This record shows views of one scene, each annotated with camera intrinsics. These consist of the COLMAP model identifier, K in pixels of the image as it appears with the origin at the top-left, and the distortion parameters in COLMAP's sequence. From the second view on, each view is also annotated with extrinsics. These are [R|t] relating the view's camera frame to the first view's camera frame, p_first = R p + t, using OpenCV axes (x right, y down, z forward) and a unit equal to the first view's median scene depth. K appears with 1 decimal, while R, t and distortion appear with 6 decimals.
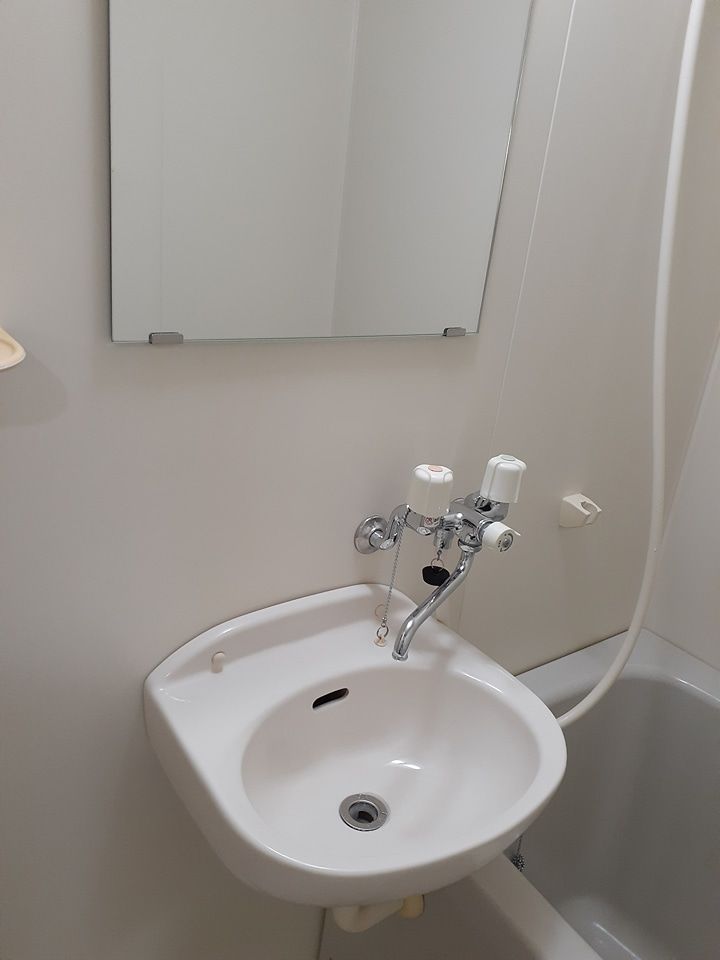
lens RADIAL K [[758.8, 0, 360.0], [0, 758.8, 480.0], [0, 0, 1]] dist [-0.038971, -0.001385]
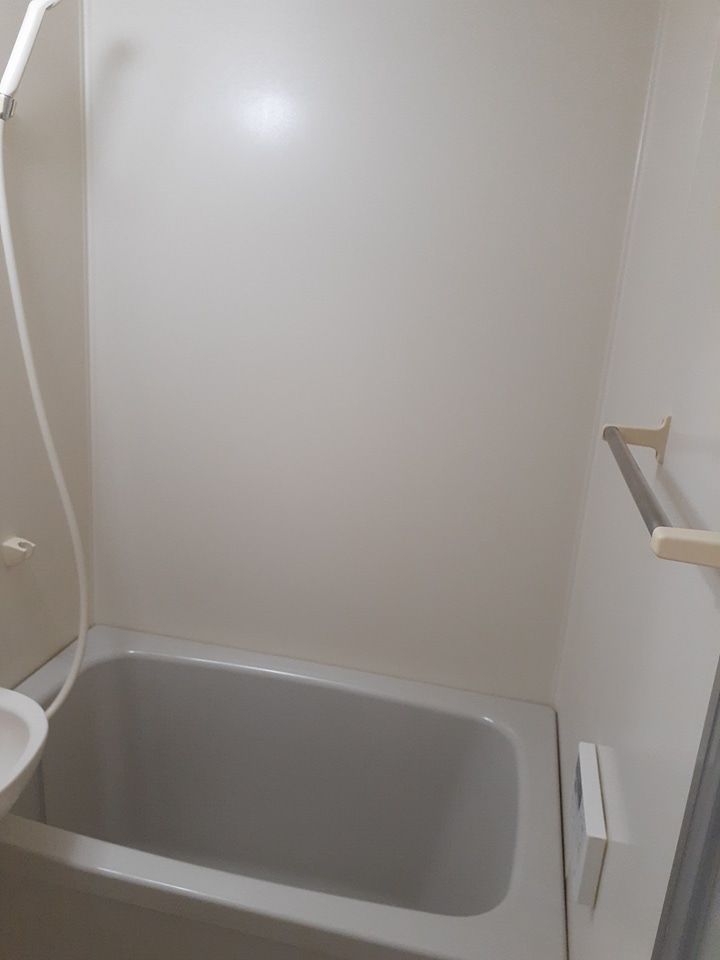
lens RADIAL K [[758.8, 0, 360.0], [0, 758.8, 480.0], [0, 0, 1]] dist [-0.038971, -0.001385]
pose [[0.723805, -0.188224, 0.663836, -0.091552], [0.180108, 0.980259, 0.081564, -0.069364], [-0.666084, 0.060526, 0.743417, -0.266648]]
